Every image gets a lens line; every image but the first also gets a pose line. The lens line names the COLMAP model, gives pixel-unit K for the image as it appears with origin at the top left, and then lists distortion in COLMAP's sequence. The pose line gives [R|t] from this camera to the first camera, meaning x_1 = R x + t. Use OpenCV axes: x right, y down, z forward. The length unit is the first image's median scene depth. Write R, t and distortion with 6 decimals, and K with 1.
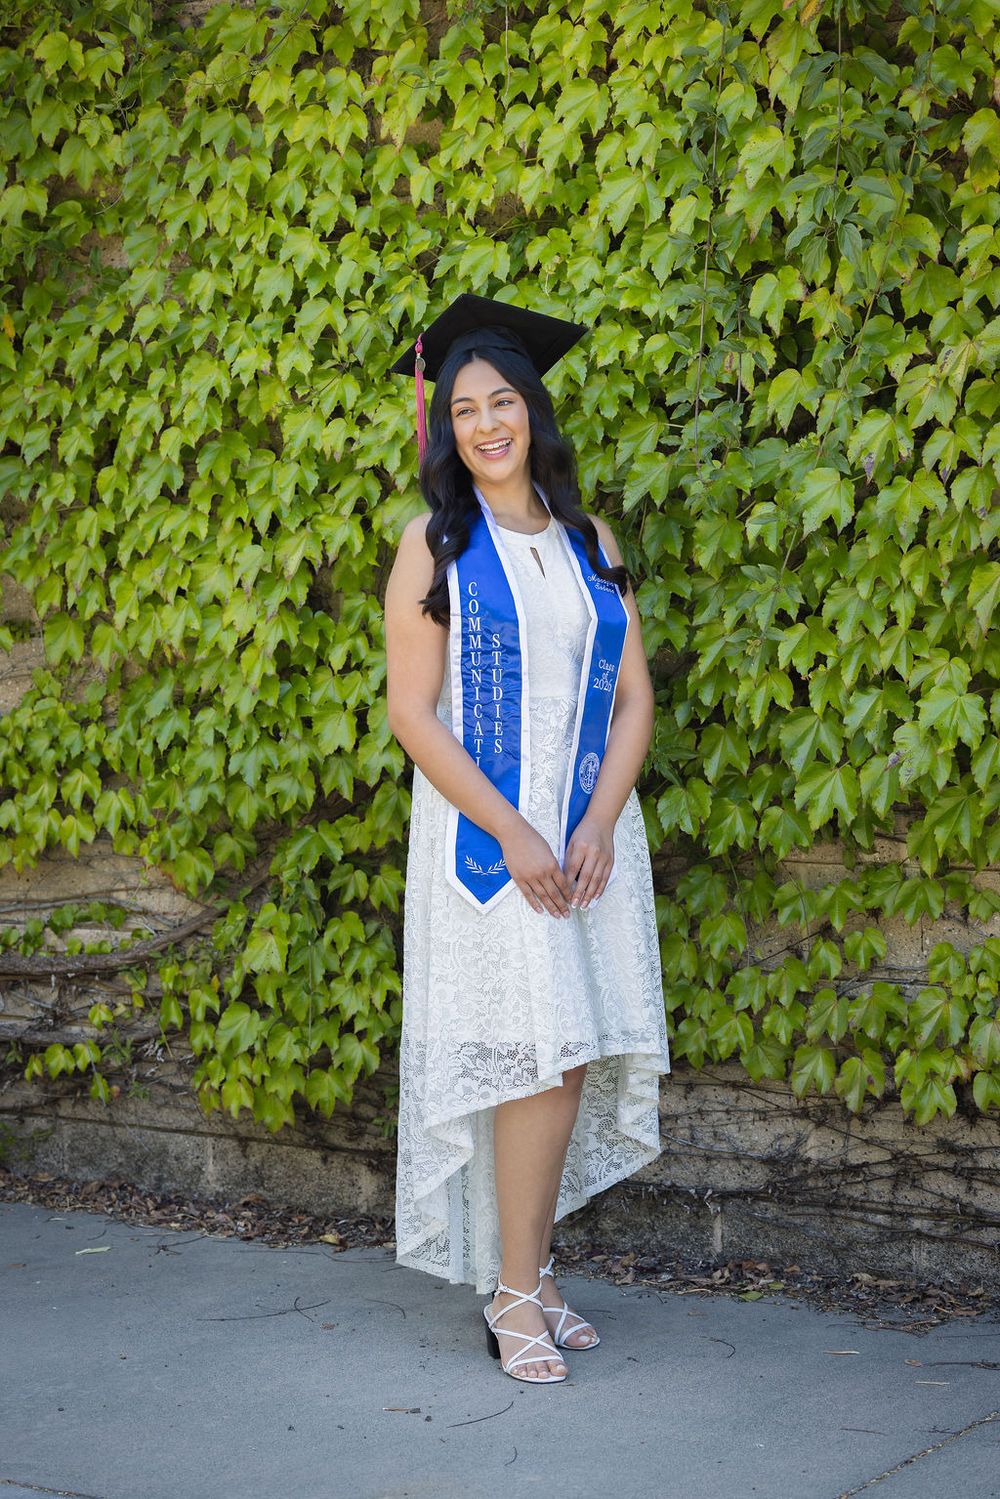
lens RADIAL K [[3039.9, 0, 500.0], [0, 3039.9, 749.5], [0, 0, 1]] dist [-0.041448, 0.011038]
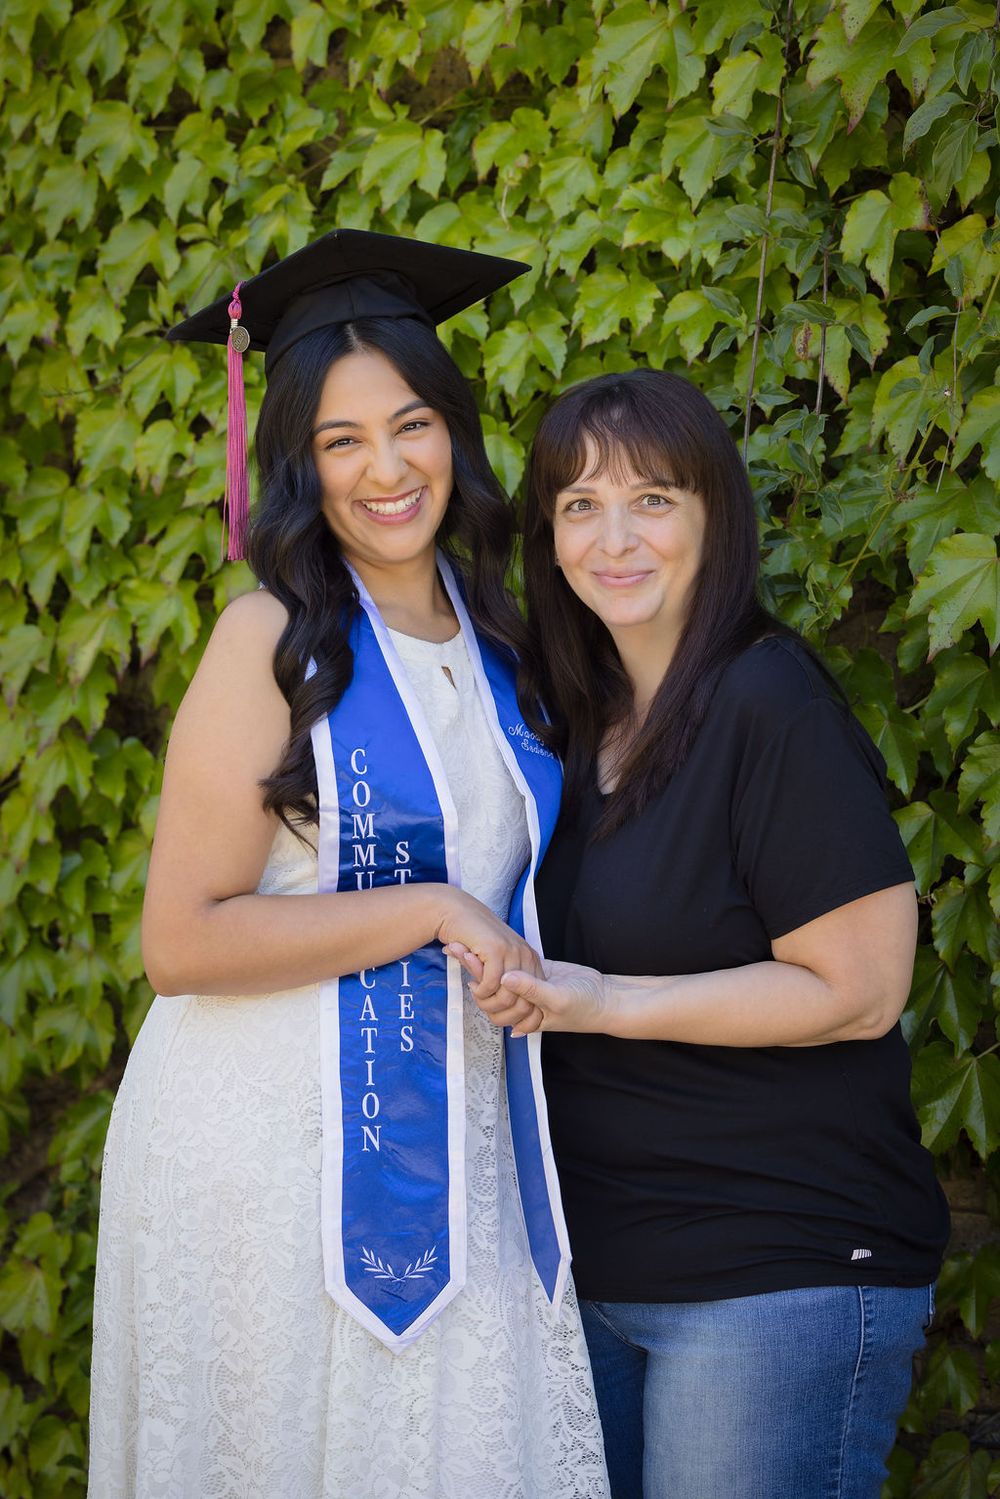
lens RADIAL K [[3892.3, 0, 500.0], [0, 3892.3, 749.5], [0, 0, 1]] dist [0.030851, -0.246589]
pose [[0.999452, 0.027385, -0.018584, 0.030077], [-0.027807, 0.999353, -0.022810, -0.029154], [0.017948, 0.023314, 0.999567, 0.240273]]
